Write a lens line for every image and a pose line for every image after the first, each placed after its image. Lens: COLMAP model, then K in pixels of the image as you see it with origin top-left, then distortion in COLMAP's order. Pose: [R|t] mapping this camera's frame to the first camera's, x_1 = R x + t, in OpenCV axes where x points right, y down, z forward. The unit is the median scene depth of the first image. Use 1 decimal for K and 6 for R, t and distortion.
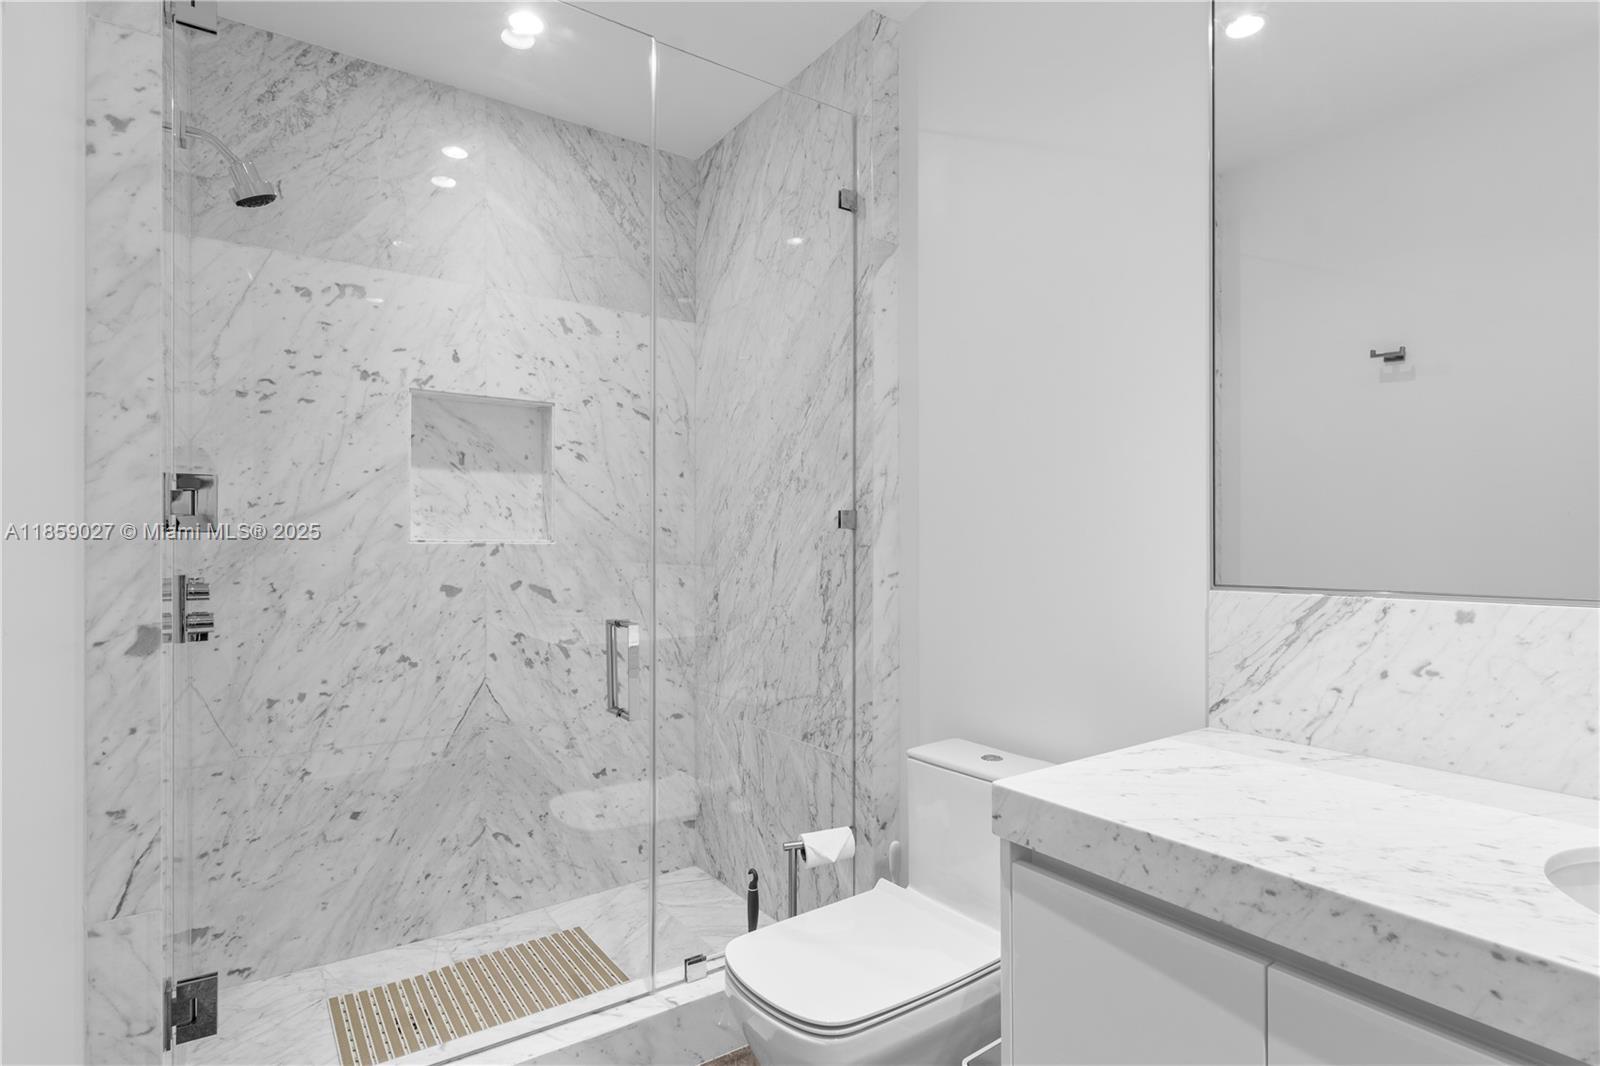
lens RADIAL K [[815.3, 0, 812.6], [0, 815.3, 542.6], [0, 0, 1]] dist [0.000849, -0.002036]
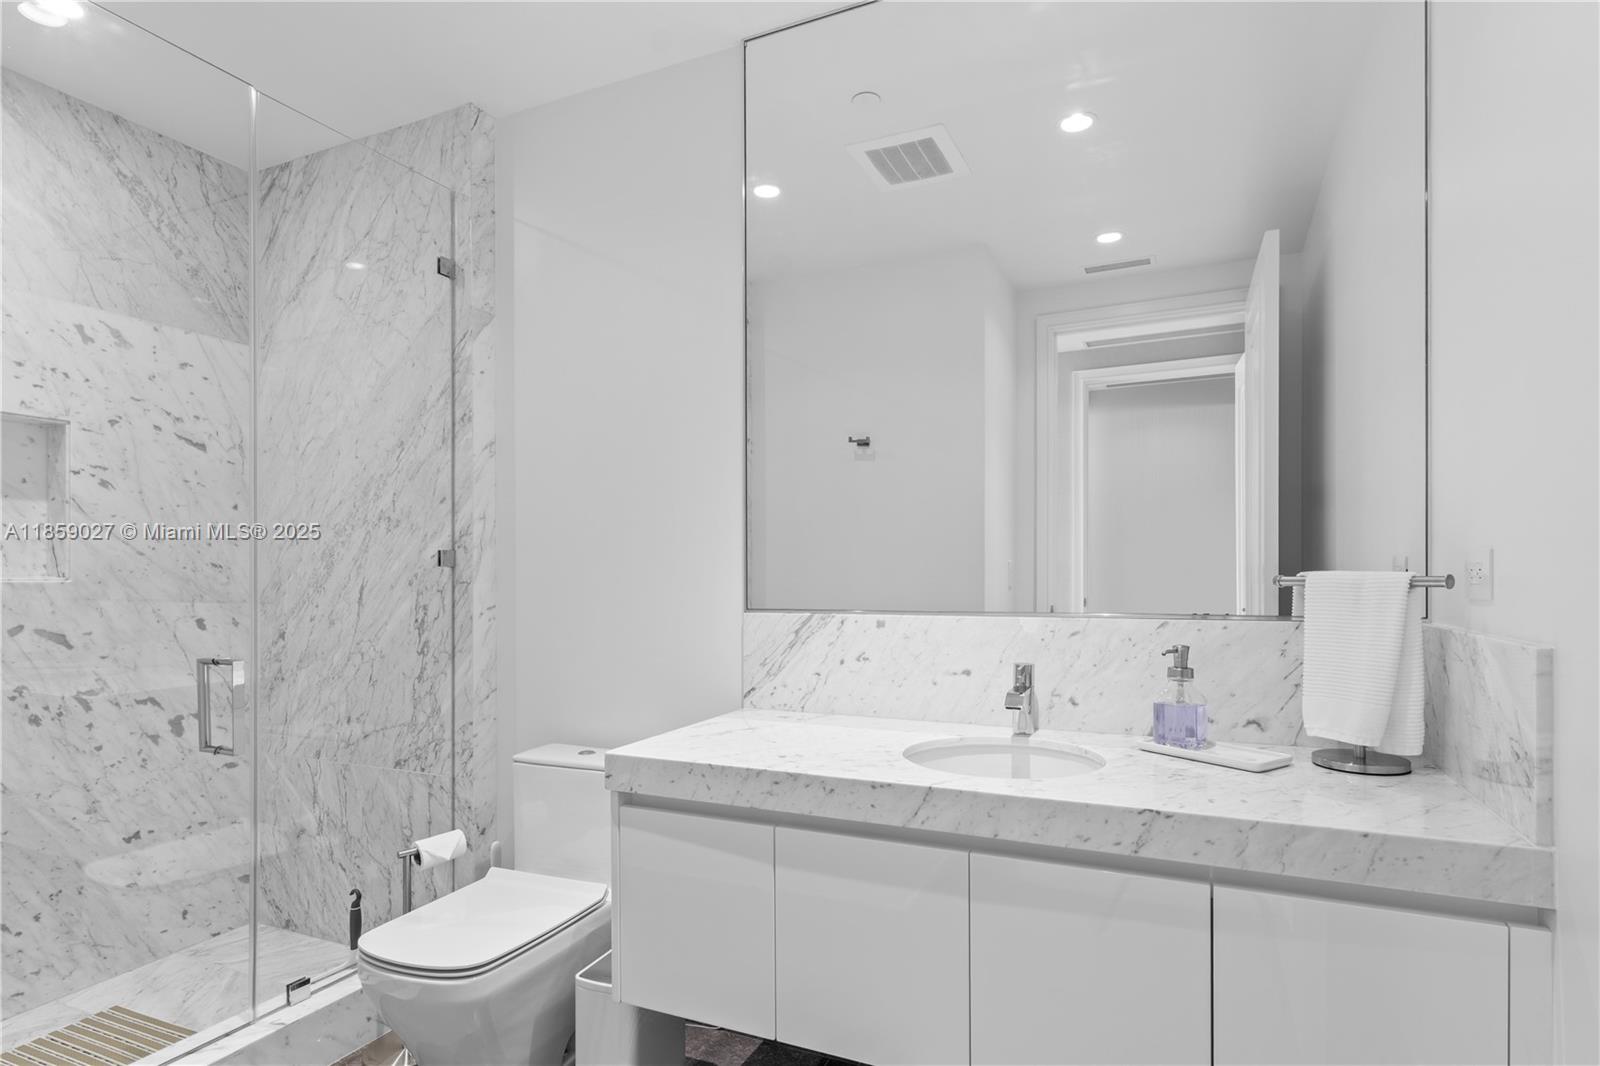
lens RADIAL K [[815.3, 0, 795.2], [0, 815.3, 561.3], [0, 0, 1]] dist [0.000849, -0.002036]
pose [[0.869302, 0.005191, 0.494254, -0.088952], [0.002937, 0.999873, -0.015667, -0.005770], [-0.494273, 0.015071, 0.869176, -0.180618]]
